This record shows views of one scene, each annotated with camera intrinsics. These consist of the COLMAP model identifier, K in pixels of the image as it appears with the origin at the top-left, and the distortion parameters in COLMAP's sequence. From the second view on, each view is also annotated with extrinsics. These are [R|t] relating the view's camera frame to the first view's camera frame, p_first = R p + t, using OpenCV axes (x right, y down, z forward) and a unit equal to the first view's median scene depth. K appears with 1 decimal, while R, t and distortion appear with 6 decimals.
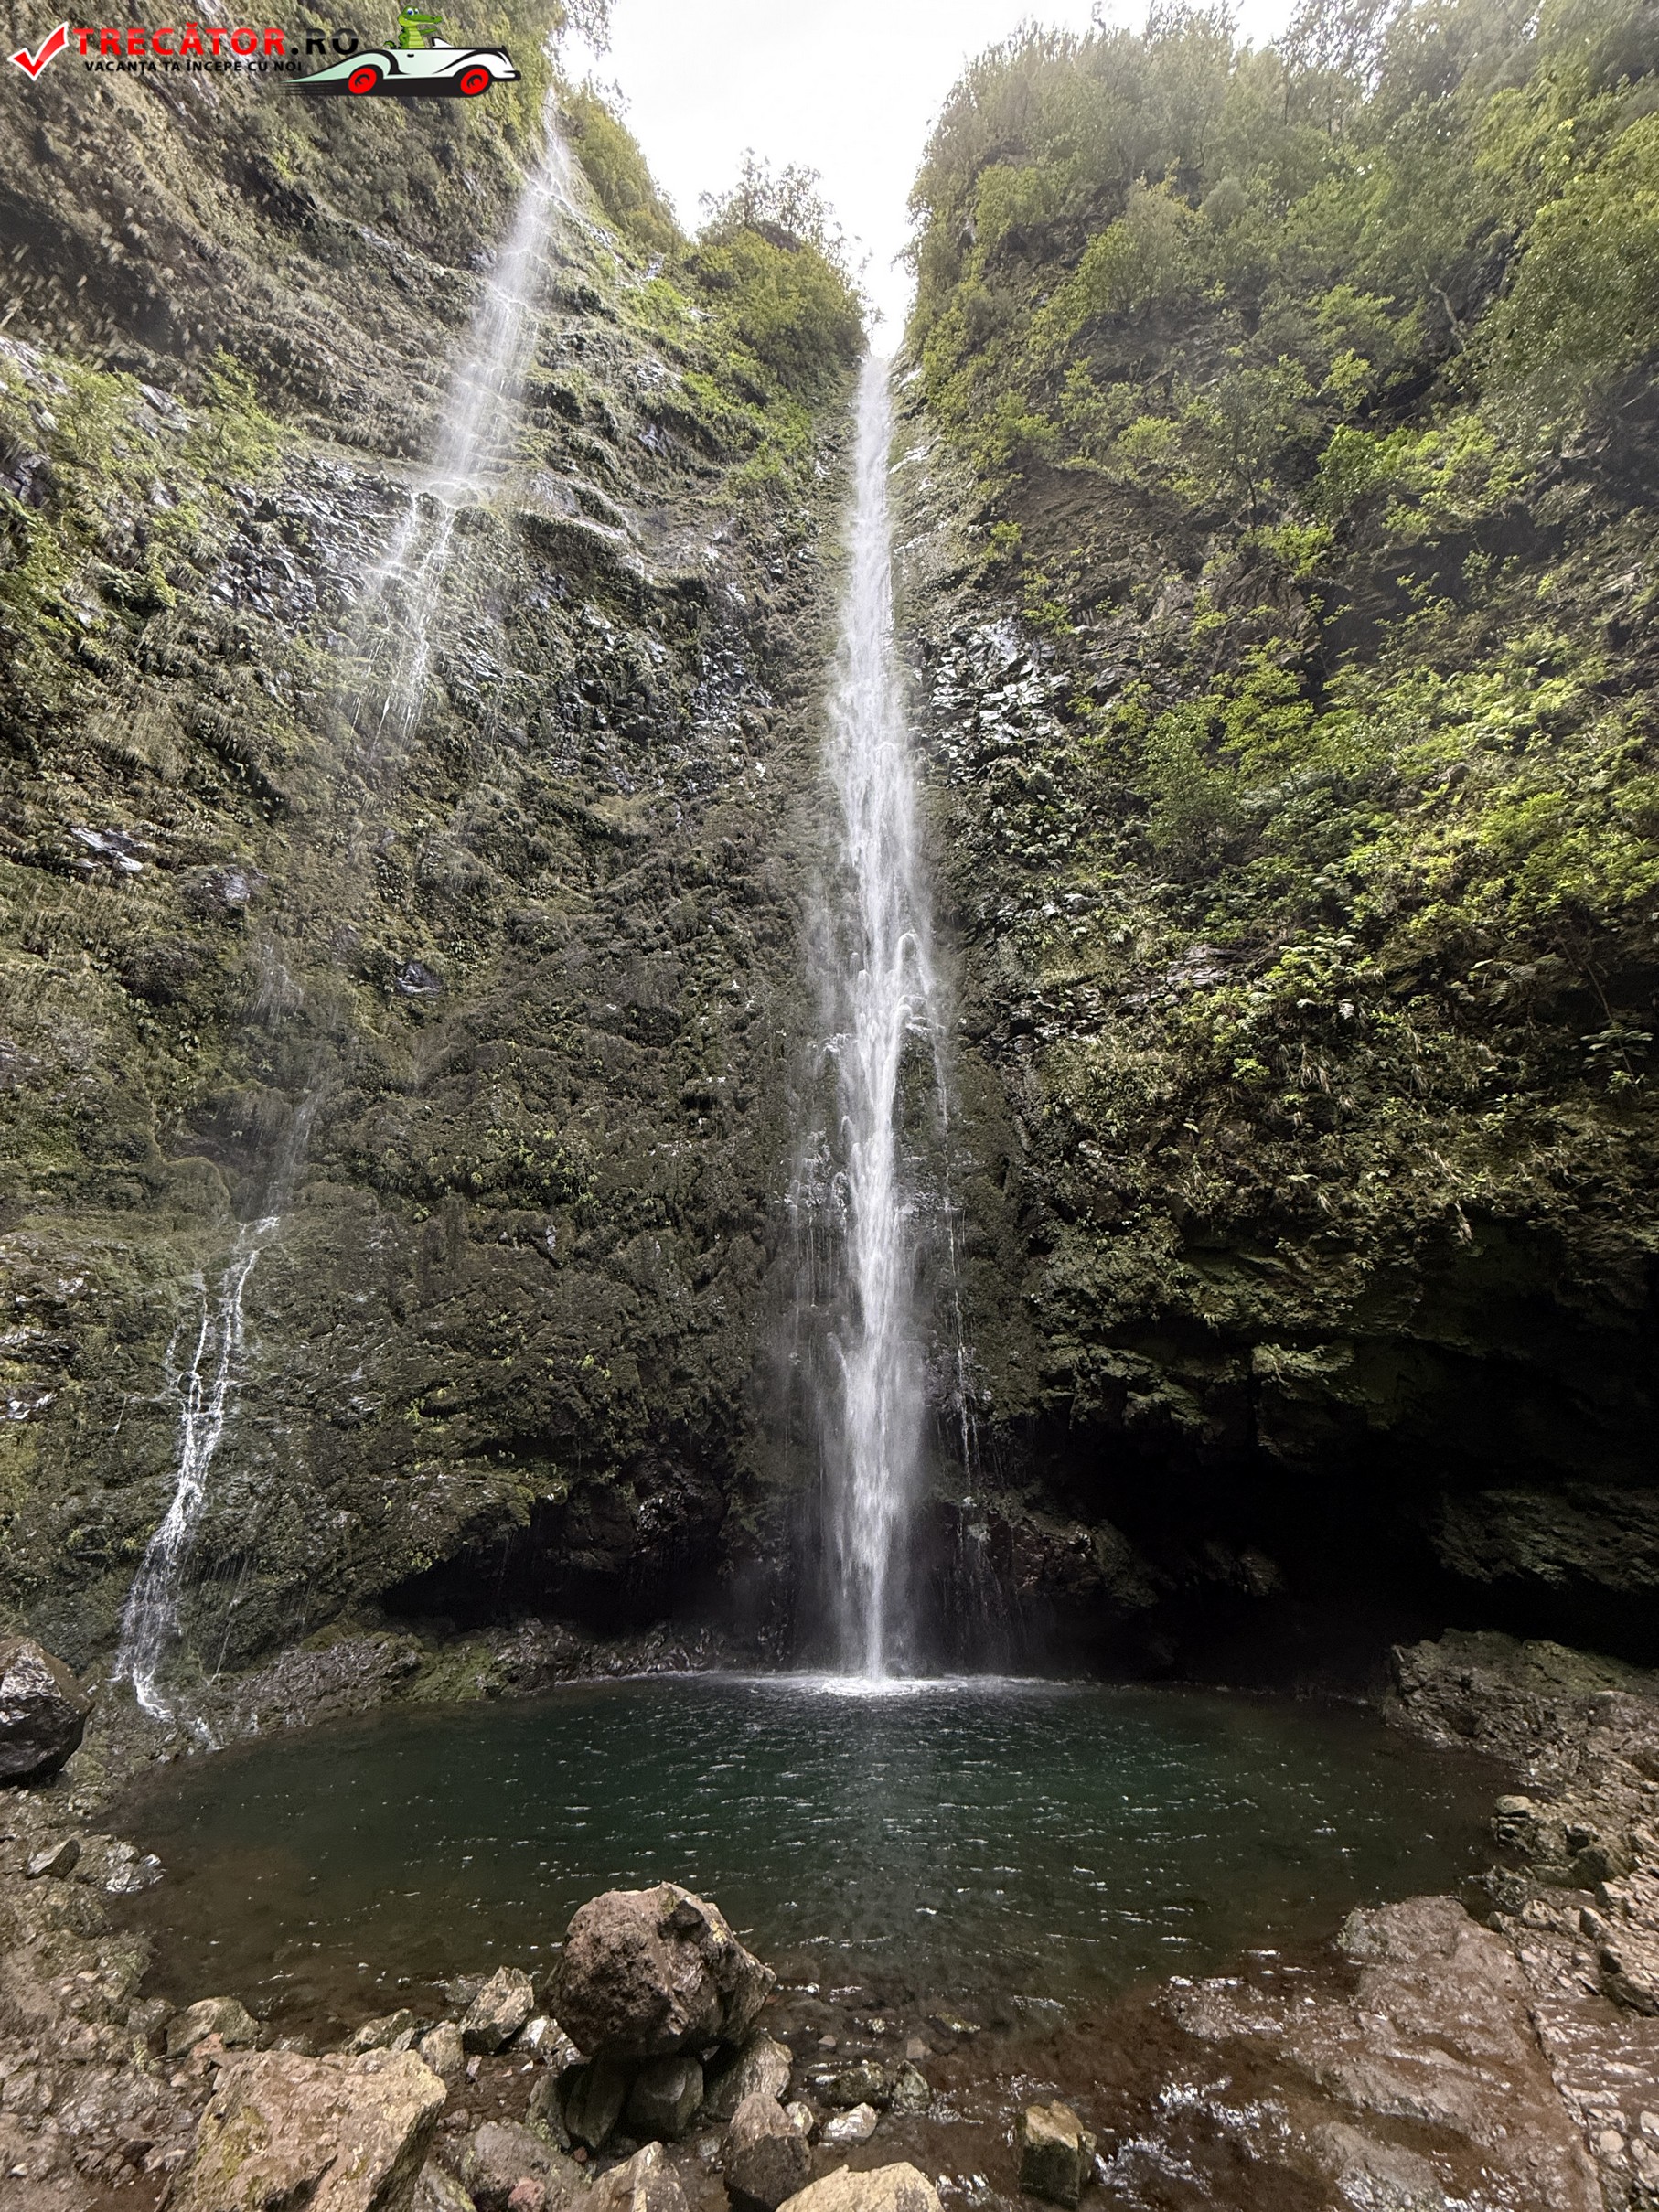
lens RADIAL K [[884.1, 0, 832.3], [0, 884.1, 1100.1], [0, 0, 1]] dist [0.002860, -0.000505]
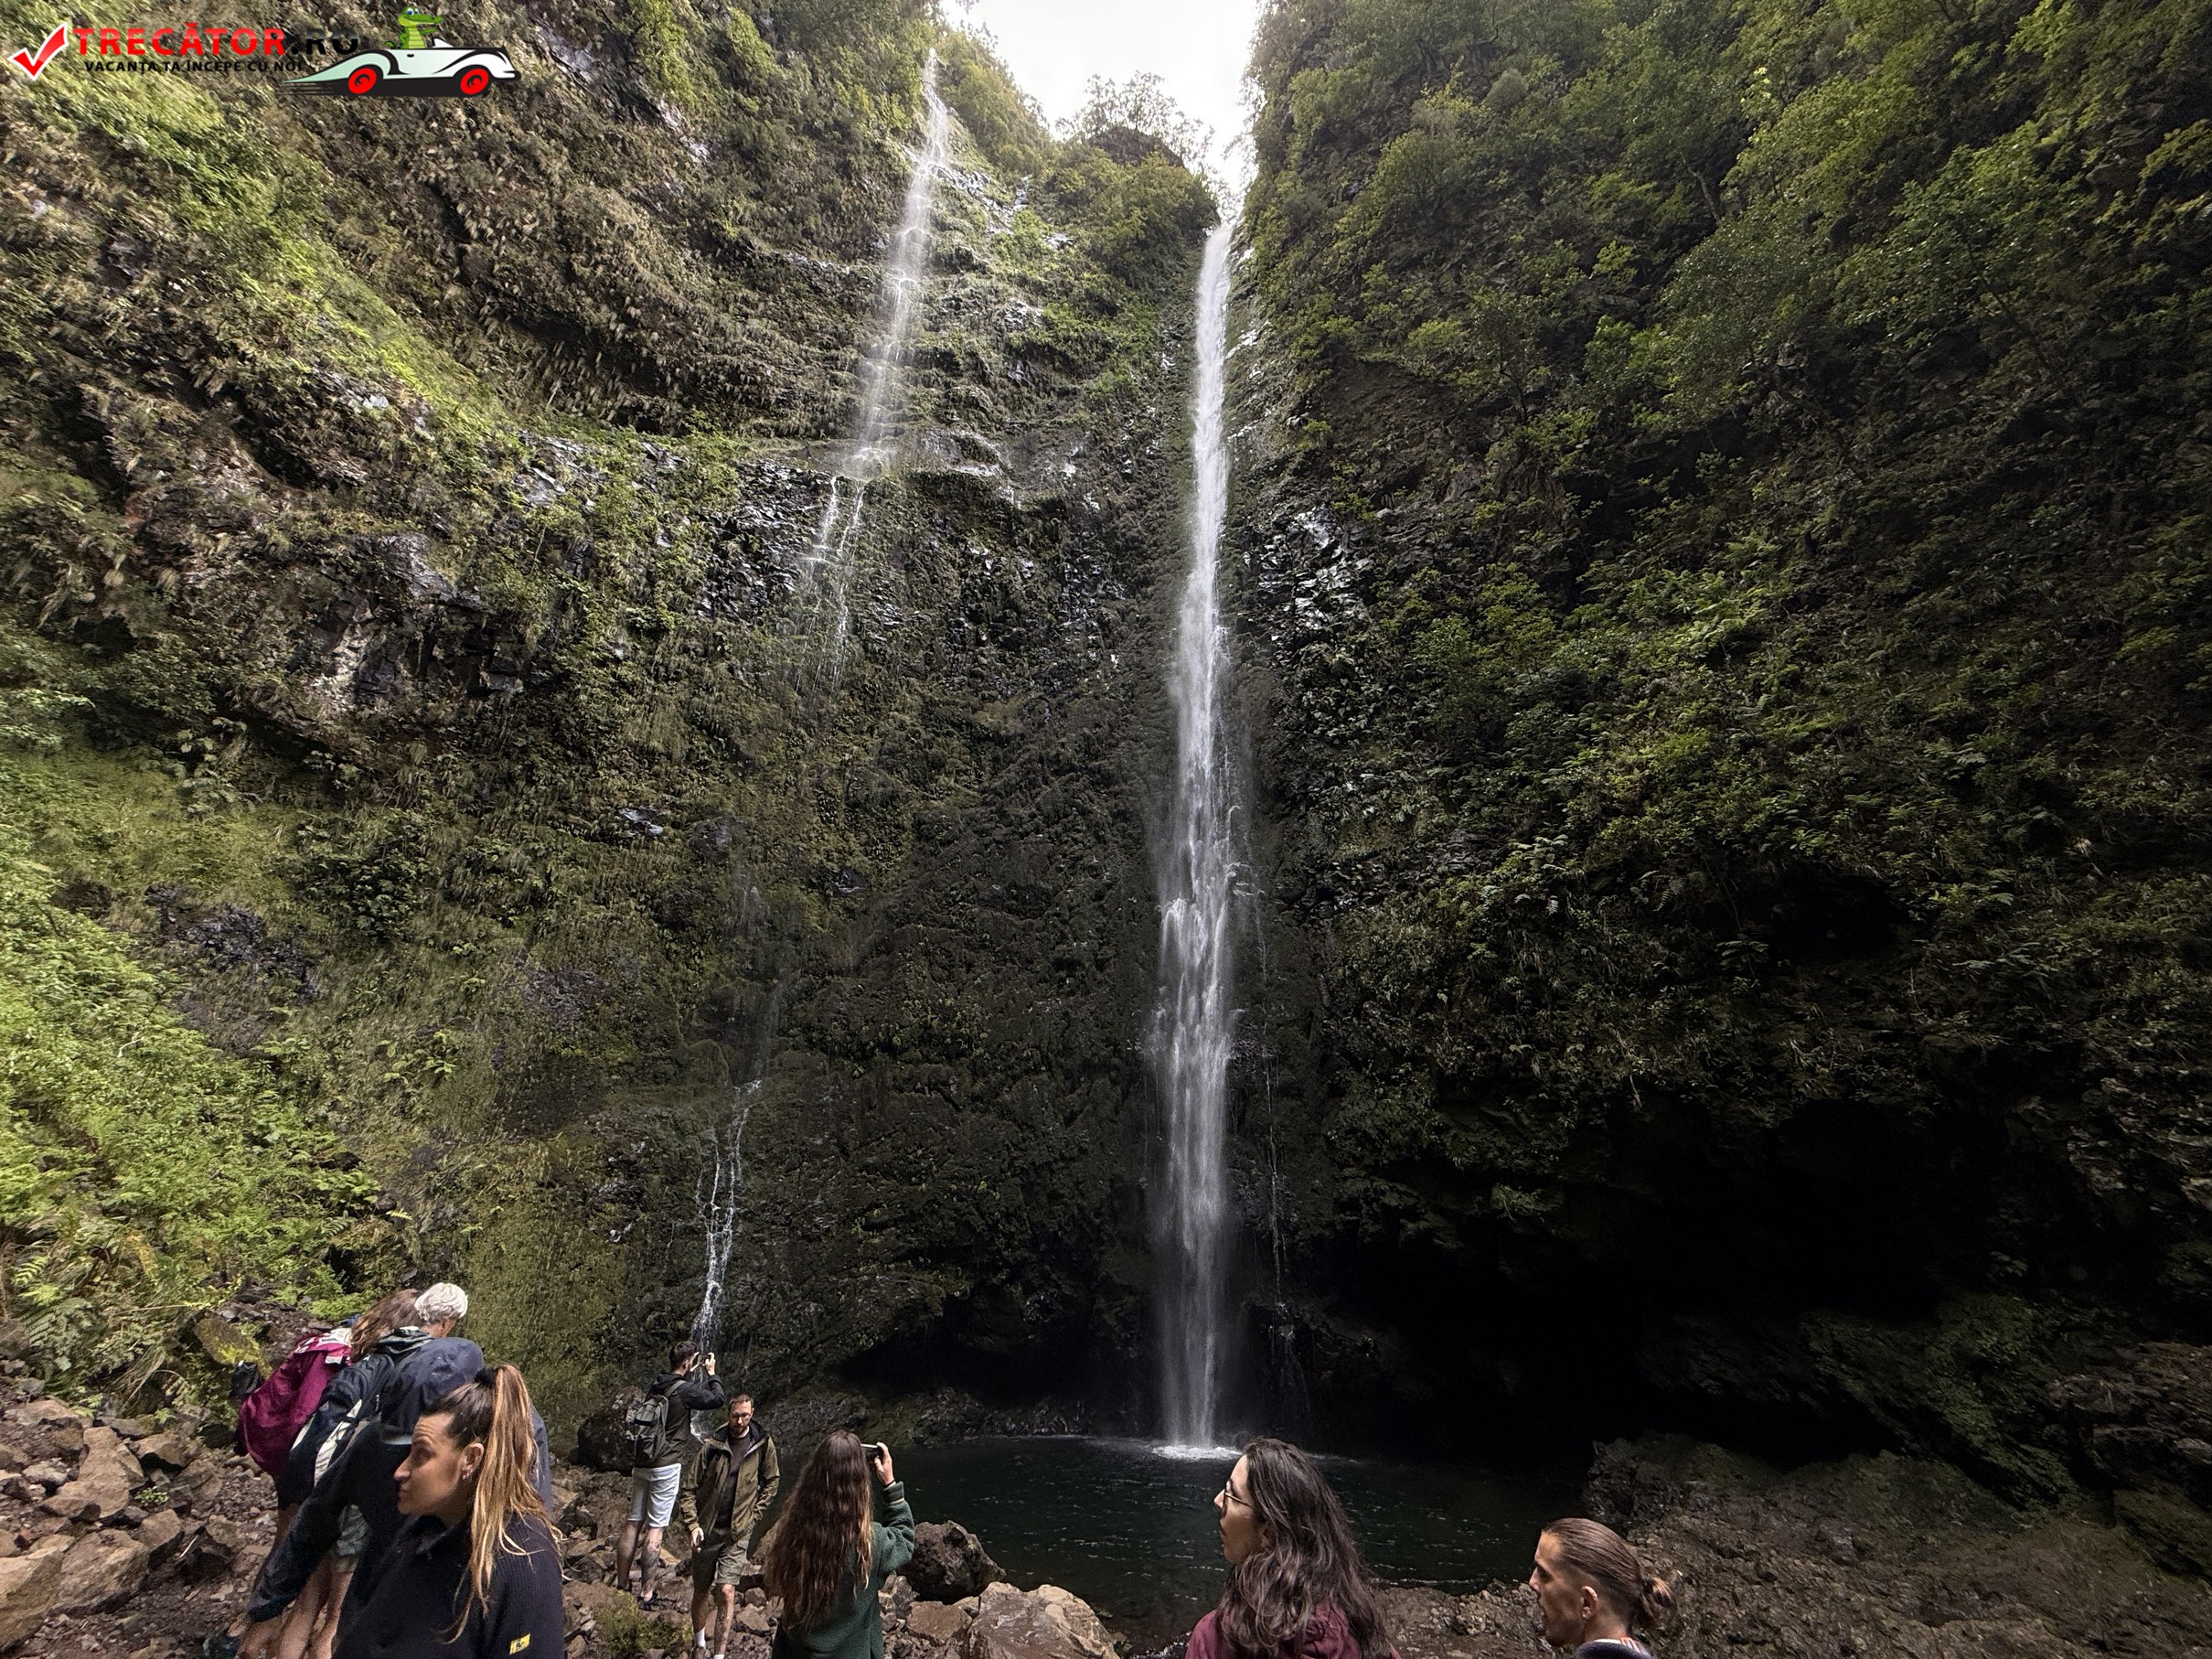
lens RADIAL K [[884.1, 0, 1103.5], [0, 884.1, 826.2], [0, 0, 1]] dist [0.002860, -0.000505]
pose [[0.981990, -0.067012, -0.176649, 0.144636], [0.059391, 0.997076, -0.048085, -0.140778], [0.179355, 0.036728, 0.983099, -0.234820]]
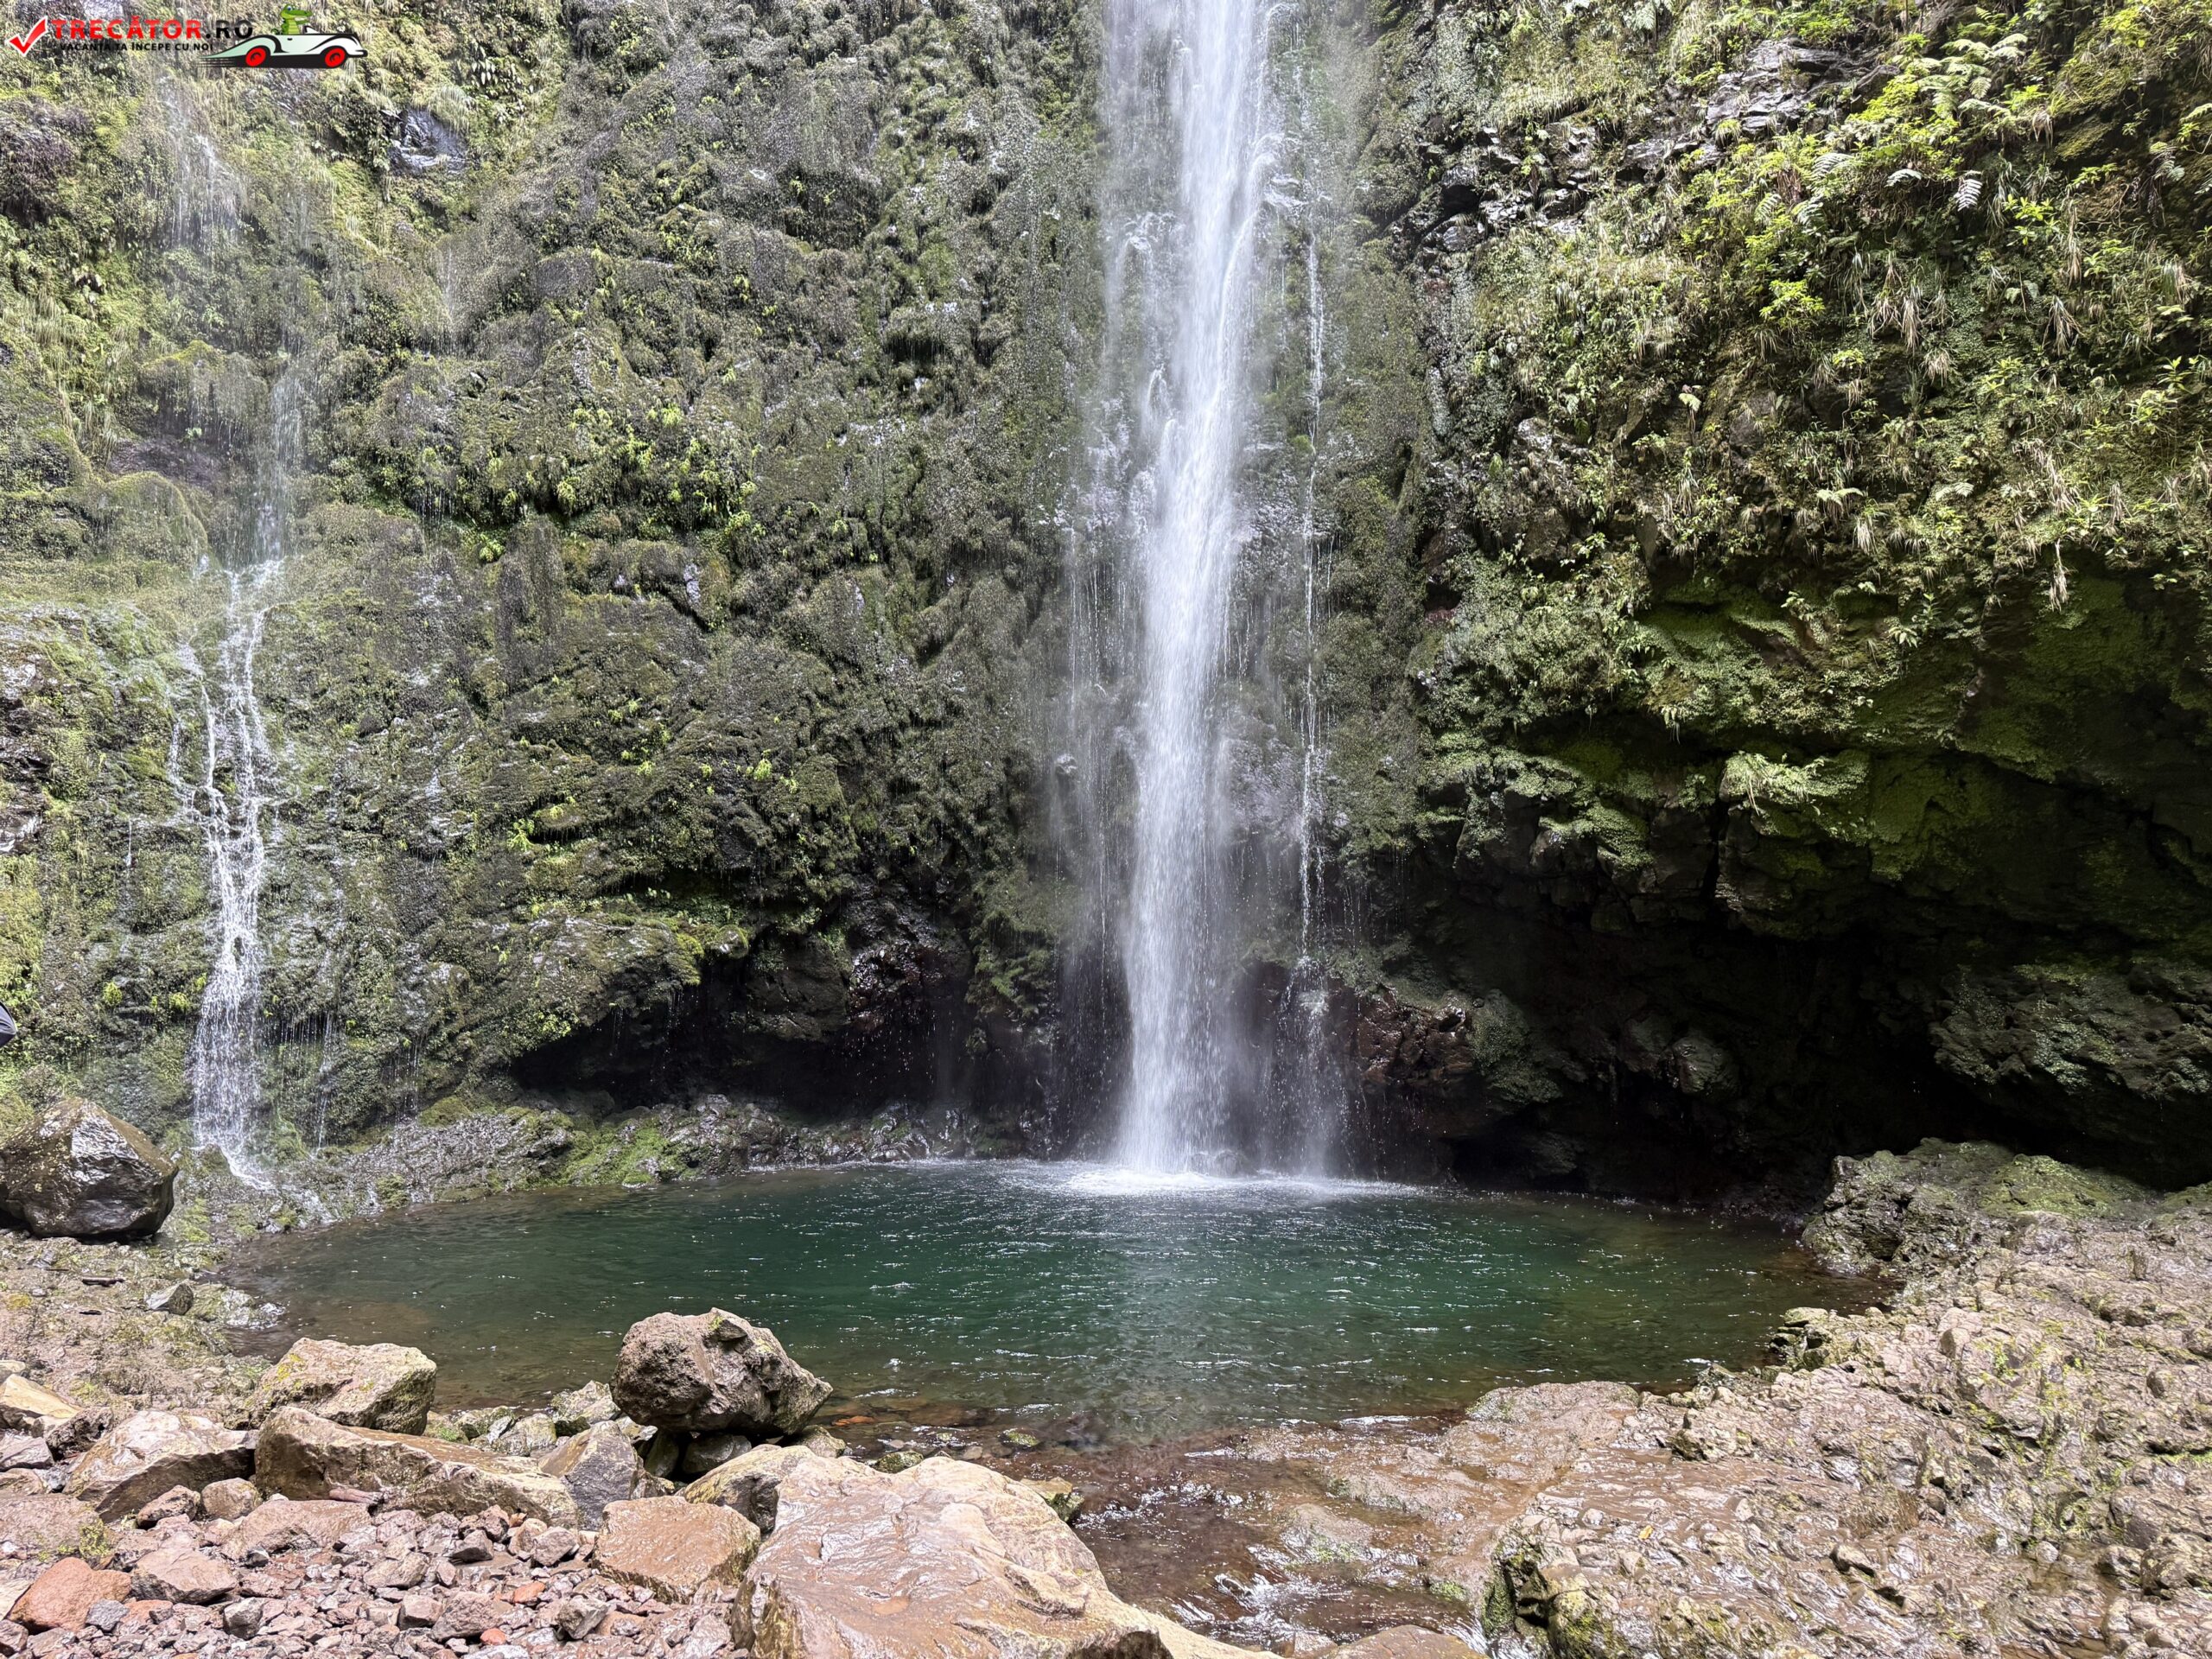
lens RADIAL K [[1569.0, 0, 1118.3], [0, 1569.0, 833.4], [0, 0, 1]] dist [0.069651, -0.074873]
pose [[0.995253, 0.007871, -0.097001, 0.103208], [0.026269, 0.937999, 0.345641, -0.062092], [0.093707, -0.346549, 0.933340, -0.113501]]
